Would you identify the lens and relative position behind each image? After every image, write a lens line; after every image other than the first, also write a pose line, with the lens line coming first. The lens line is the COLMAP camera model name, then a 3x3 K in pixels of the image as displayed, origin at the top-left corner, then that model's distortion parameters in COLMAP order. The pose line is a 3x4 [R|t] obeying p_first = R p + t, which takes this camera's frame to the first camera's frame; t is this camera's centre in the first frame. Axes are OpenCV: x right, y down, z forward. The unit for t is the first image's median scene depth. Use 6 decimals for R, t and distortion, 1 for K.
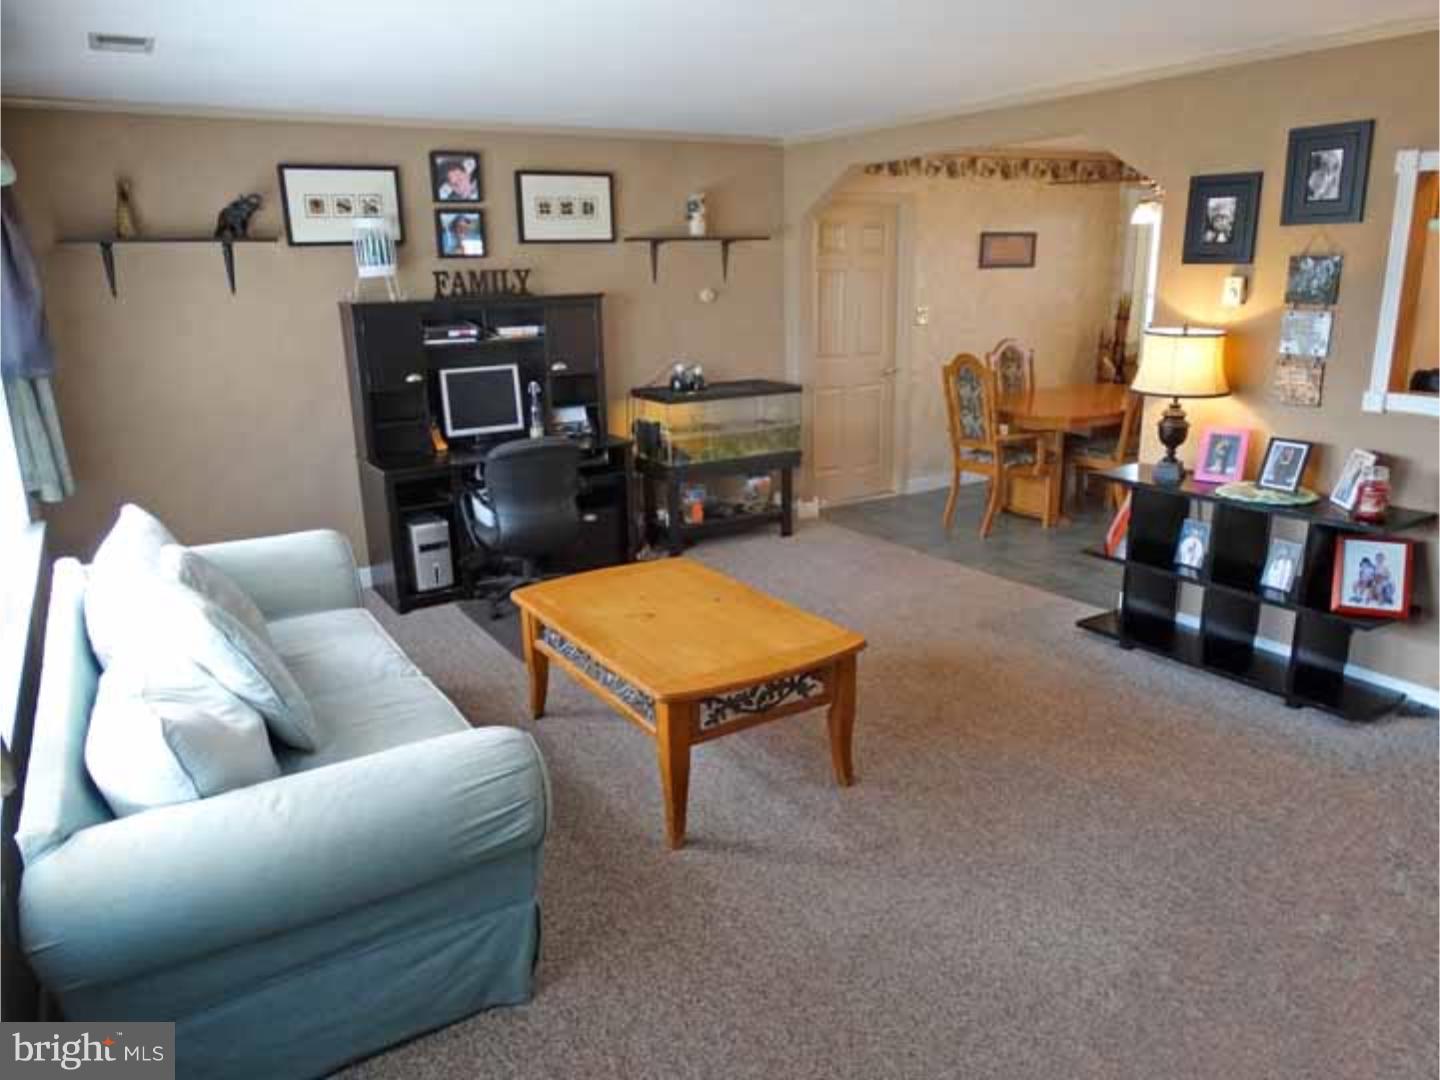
lens RADIAL K [[1009.1, 0, 713.7], [0, 1009.1, 541.9], [0, 0, 1]] dist [0.004371, -0.001989]
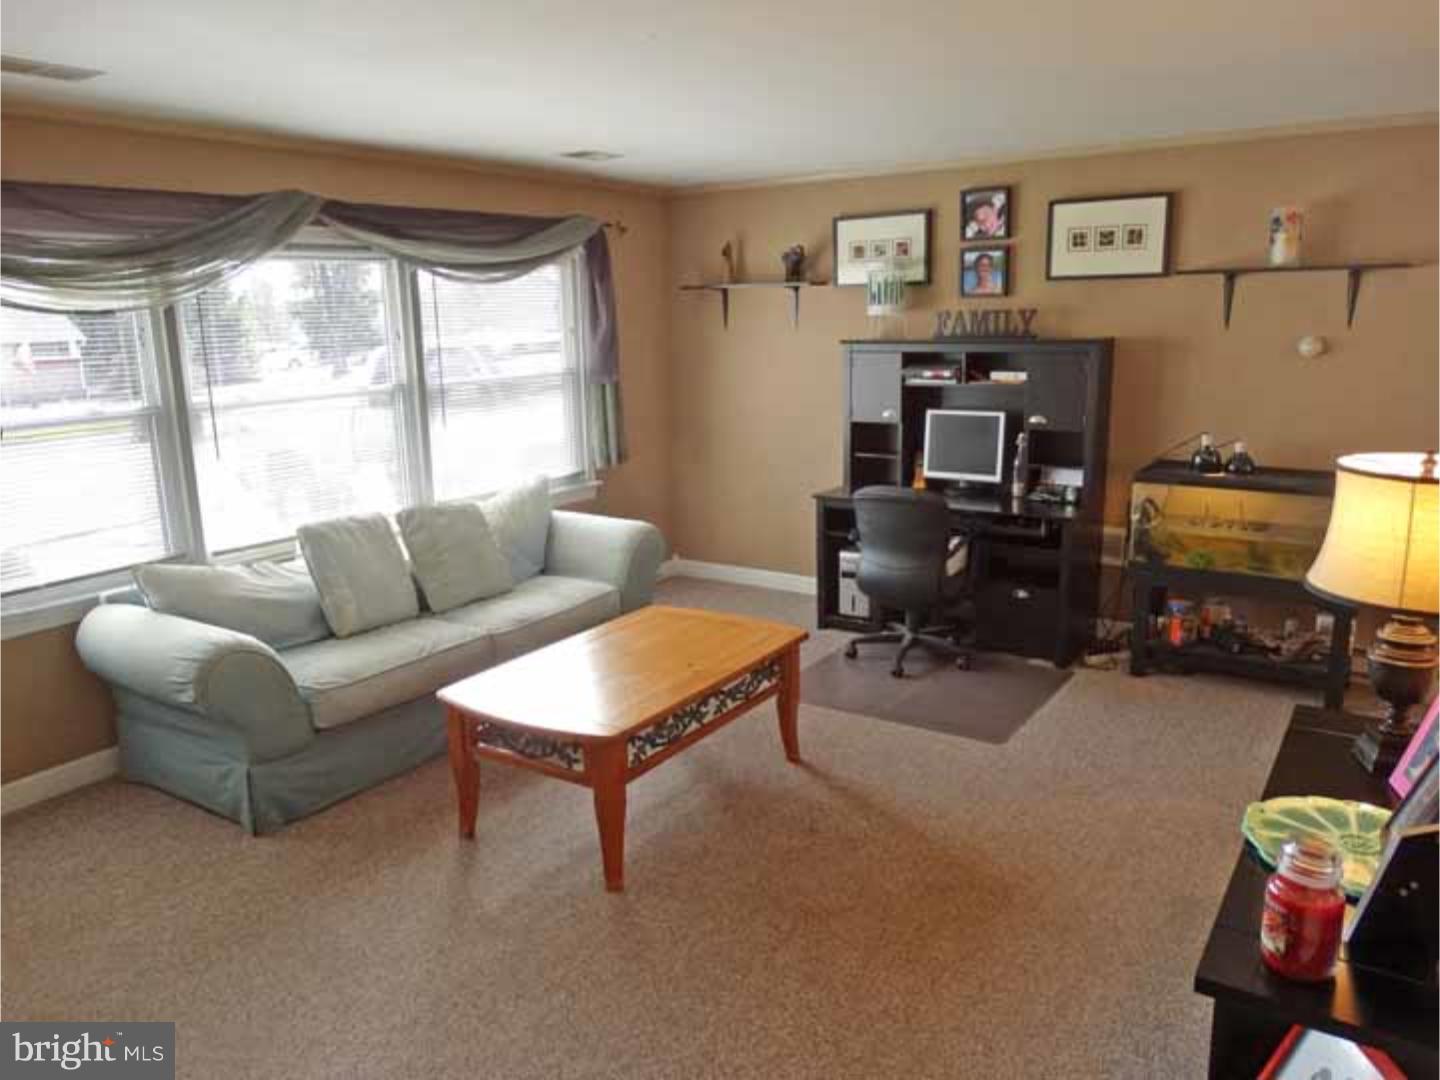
lens RADIAL K [[1003.6, 0, 678.8], [0, 1003.6, 545.4], [0, 0, 1]] dist [-0.018652, -0.001403]
pose [[0.411735, 0.217250, -0.885030, 0.523252], [-0.229335, 0.964614, 0.130094, -0.111767], [0.881975, 0.149404, 0.446988, 0.357846]]
